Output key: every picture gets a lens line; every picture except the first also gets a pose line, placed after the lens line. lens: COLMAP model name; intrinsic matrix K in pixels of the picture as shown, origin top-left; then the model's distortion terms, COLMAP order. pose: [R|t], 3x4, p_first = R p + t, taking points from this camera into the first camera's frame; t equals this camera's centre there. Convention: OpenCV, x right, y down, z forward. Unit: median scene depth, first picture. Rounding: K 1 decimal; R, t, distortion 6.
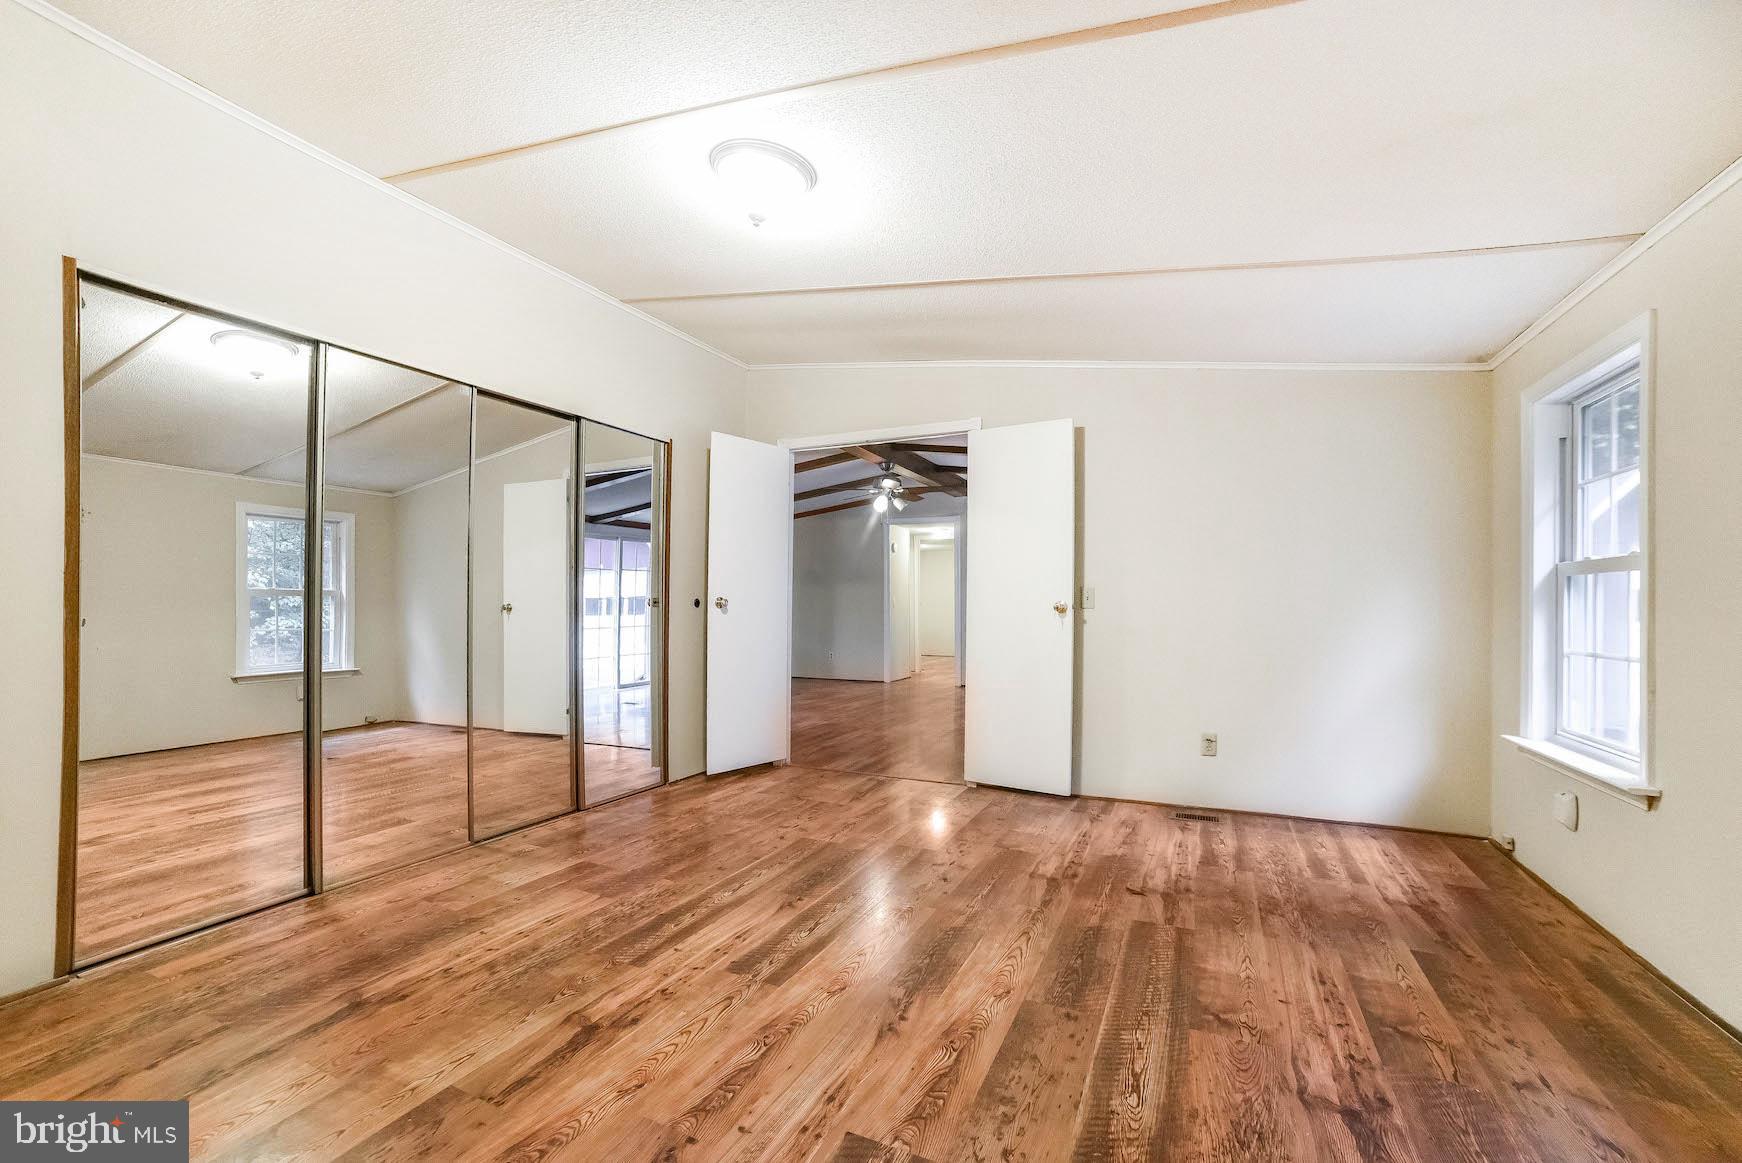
lens RADIAL K [[704.7, 0, 867.2], [0, 704.7, 607.5], [0, 0, 1]] dist [-0.047698, 0.013475]
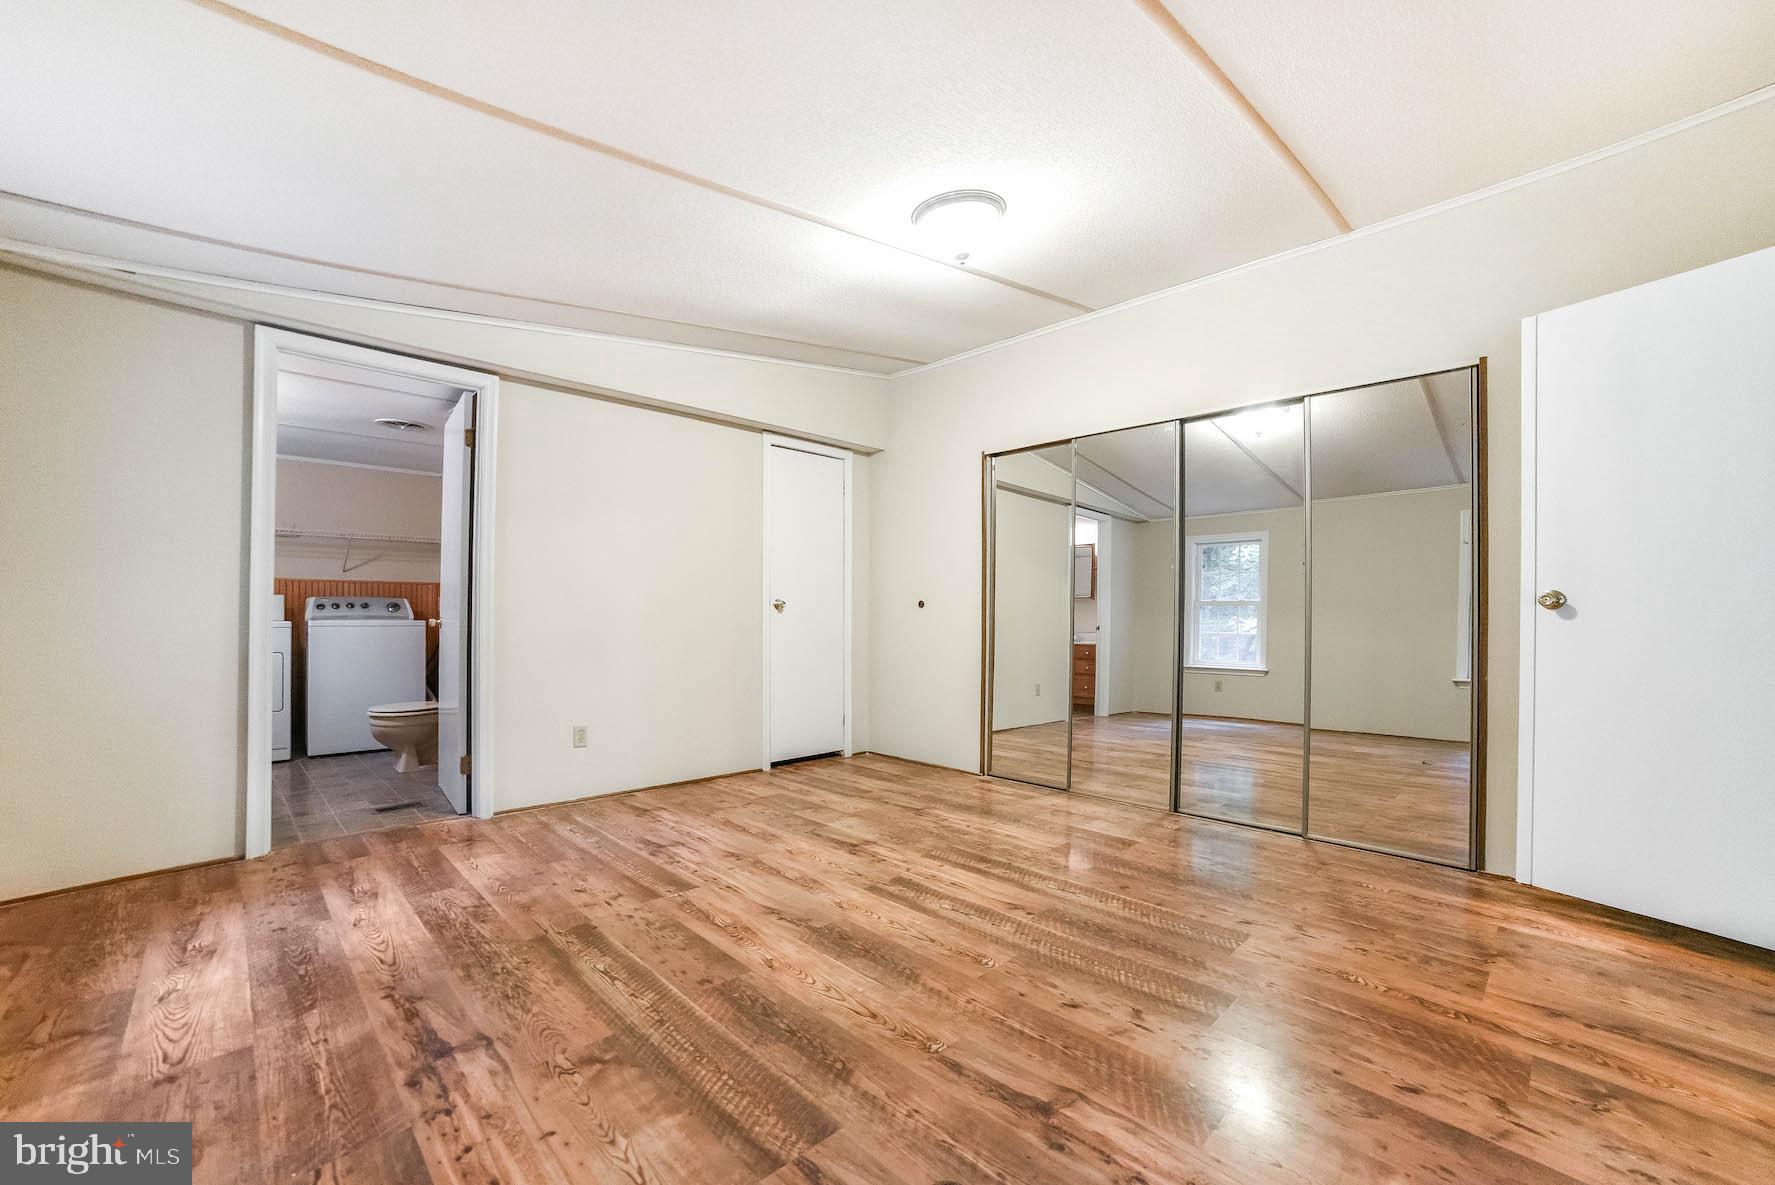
lens RADIAL K [[718.1, 0, 890.9], [0, 718.1, 627.2], [0, 0, 1]] dist [-0.047698, 0.013475]
pose [[-0.347523, -0.000970, -0.937671, 1.194428], [-0.003560, 0.999994, 0.000285, 0.058595], [0.937665, 0.003437, -0.347524, 1.628913]]
